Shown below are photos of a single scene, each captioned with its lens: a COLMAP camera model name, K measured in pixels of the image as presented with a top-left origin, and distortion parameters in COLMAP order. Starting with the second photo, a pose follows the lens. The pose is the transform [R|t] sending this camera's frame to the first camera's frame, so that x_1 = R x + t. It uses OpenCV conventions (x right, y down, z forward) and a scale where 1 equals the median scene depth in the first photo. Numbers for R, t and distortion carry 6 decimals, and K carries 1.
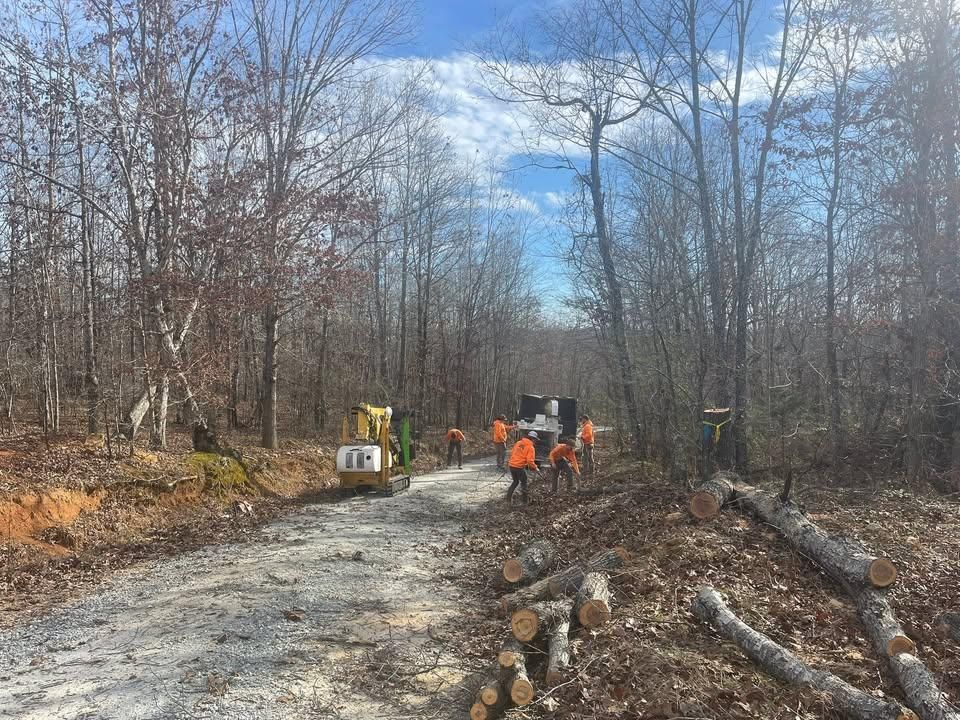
lens RADIAL K [[699.2, 0, 480.0], [0, 699.2, 360.0], [0, 0, 1]] dist [0.068571, -0.097087]
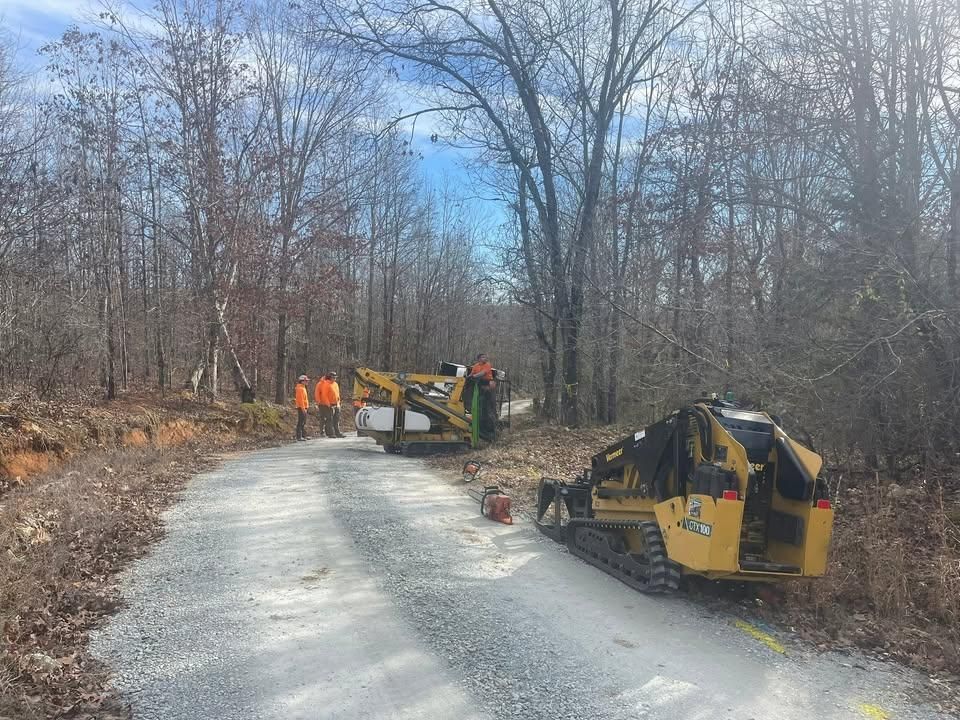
lens RADIAL K [[699.2, 0, 480.0], [0, 699.2, 360.0], [0, 0, 1]] dist [0.068571, -0.097087]
pose [[0.997955, 0.017635, 0.061437, 0.005535], [-0.019957, 0.999102, 0.037387, -0.016467], [-0.060723, -0.038536, 0.997410, -0.302628]]
